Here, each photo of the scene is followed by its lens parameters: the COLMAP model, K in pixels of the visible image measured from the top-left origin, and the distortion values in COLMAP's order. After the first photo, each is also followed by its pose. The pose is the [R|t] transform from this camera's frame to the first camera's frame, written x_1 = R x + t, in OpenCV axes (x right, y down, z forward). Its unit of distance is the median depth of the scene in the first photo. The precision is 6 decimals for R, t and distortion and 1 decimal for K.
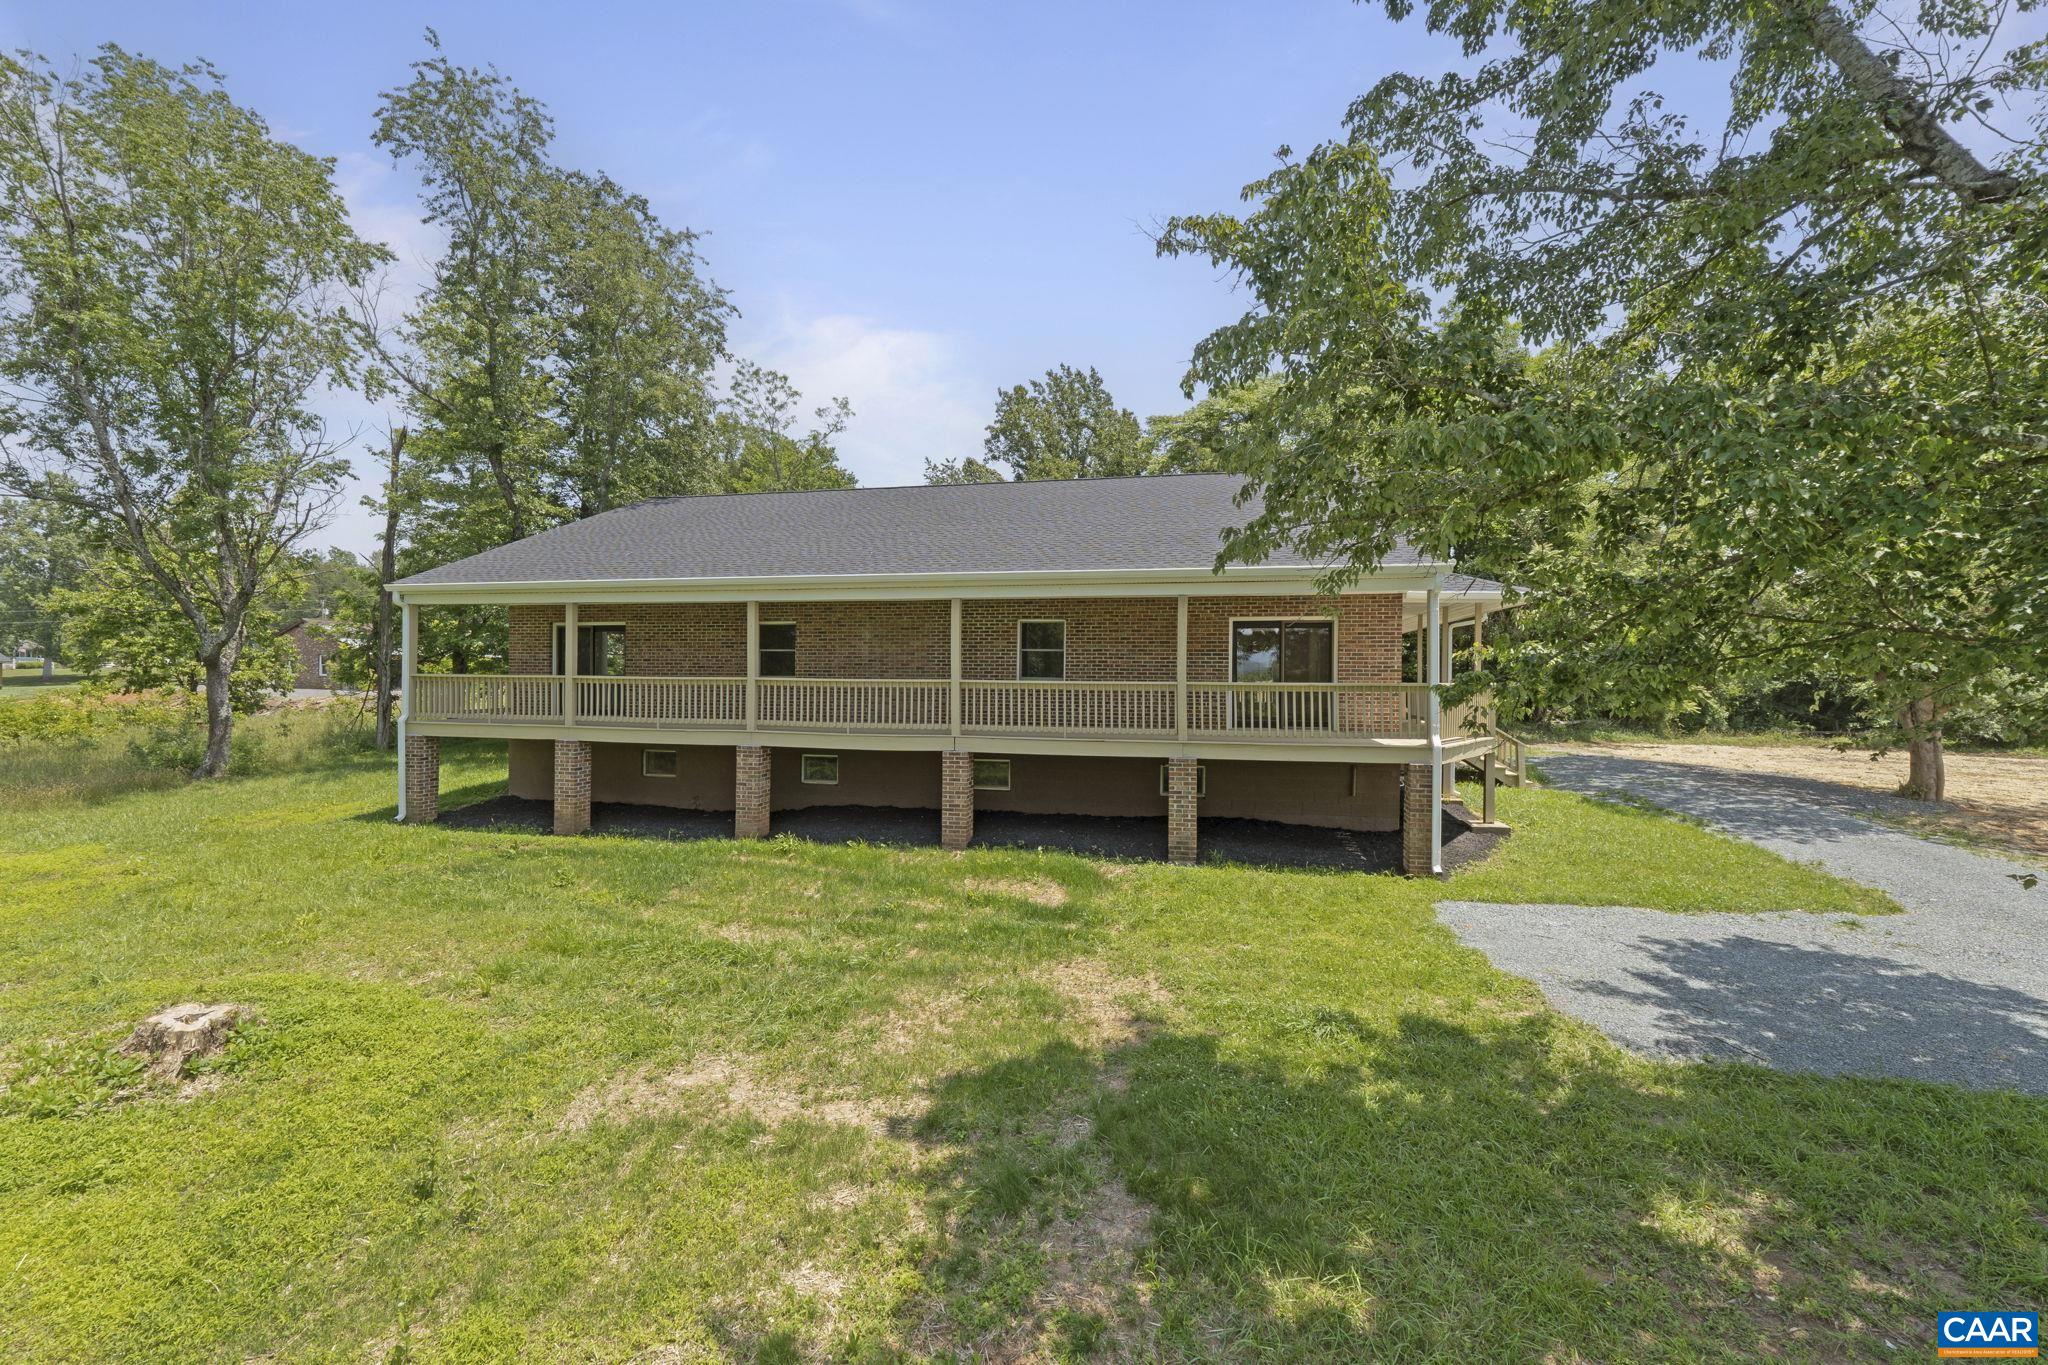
lens RADIAL K [[856.6, 0, 1024.0], [0, 856.6, 682.5], [0, 0, 1]] dist [-0.006953, 0.000649]
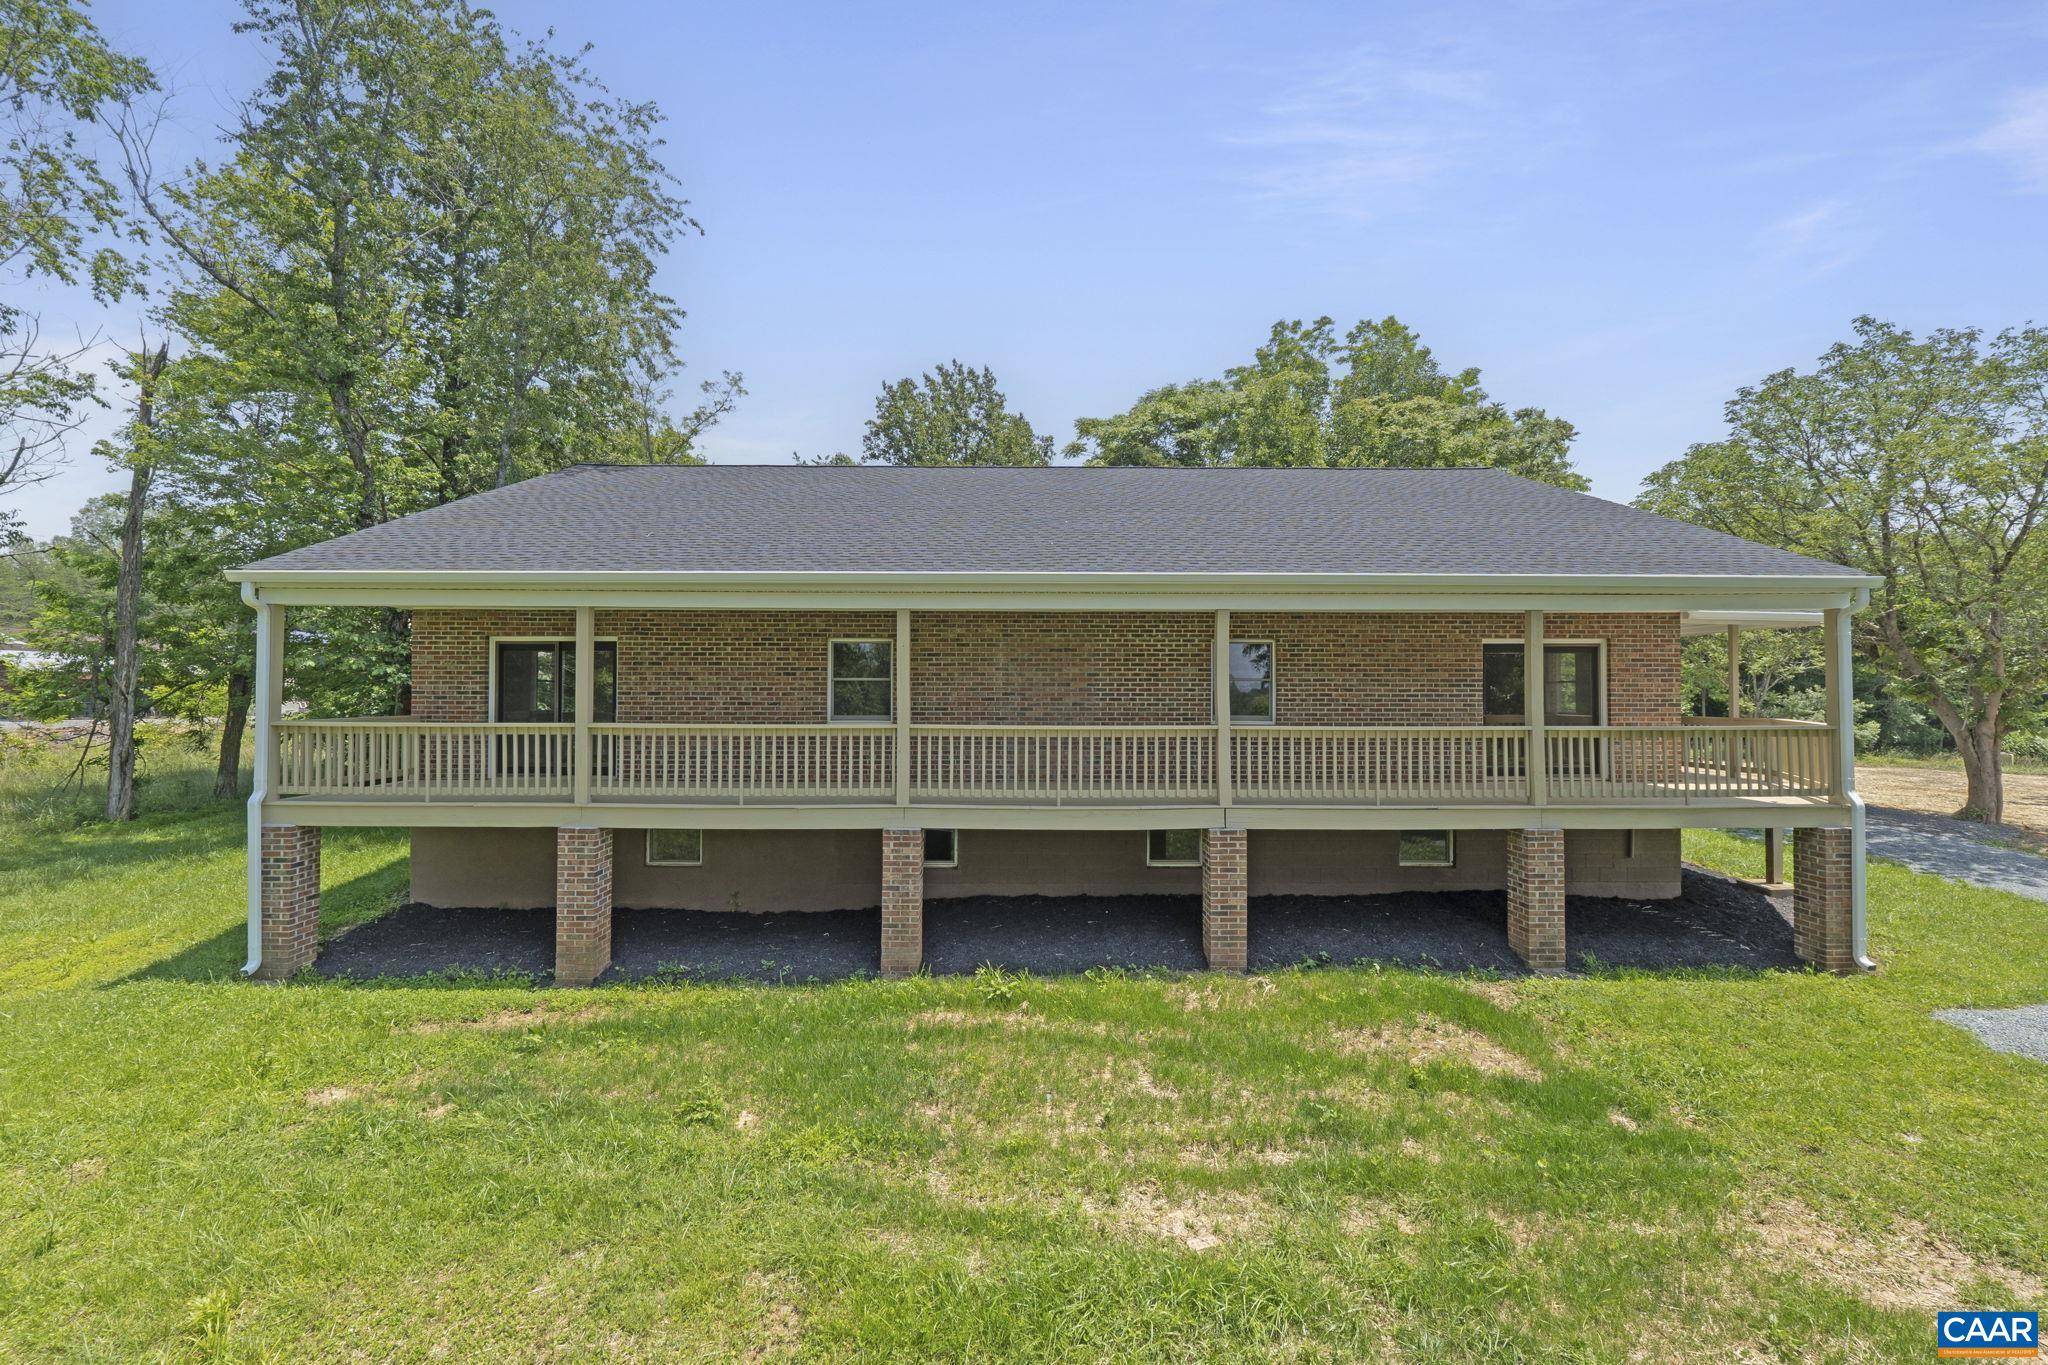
lens RADIAL K [[856.6, 0, 1024.0], [0, 856.6, 682.5], [0, 0, 1]] dist [-0.006953, 0.000649]
pose [[0.974074, -0.002622, 0.226213, -0.300378], [0.006243, 0.999864, -0.015291, -0.021834], [-0.226142, 0.016307, 0.973958, 0.267342]]
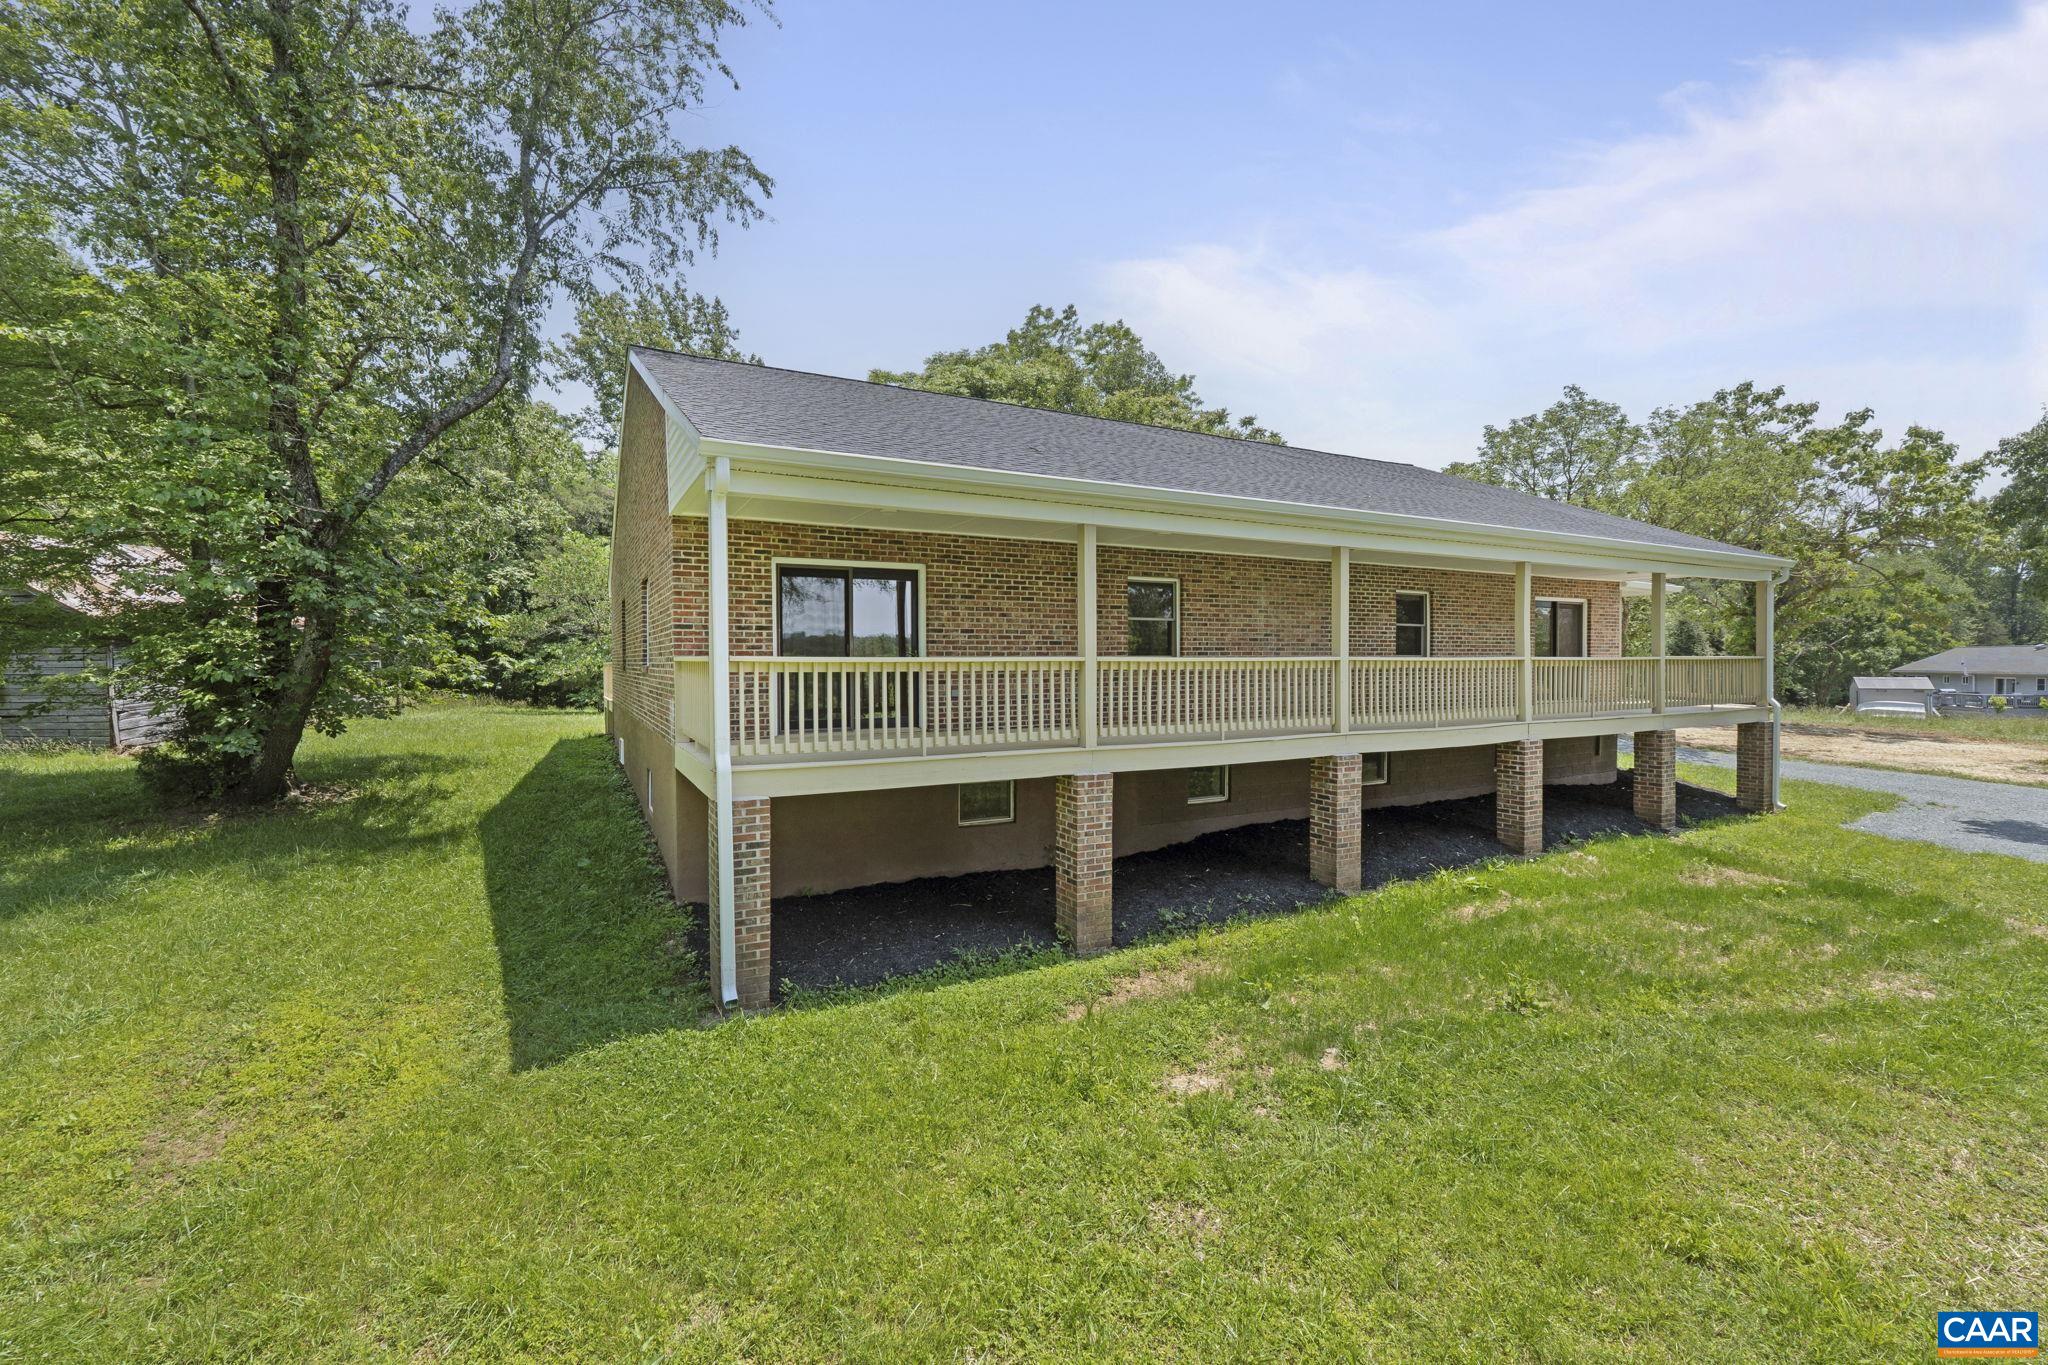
lens RADIAL K [[847.9, 0, 1025.1], [0, 847.9, 665.8], [0, 0, 1]] dist [0.000573, 0.000090]
pose [[0.763902, -0.015002, 0.645157, -0.770193], [0.012574, 0.999886, 0.008363, -0.005959], [-0.645209, 0.001724, 0.764004, 0.507983]]
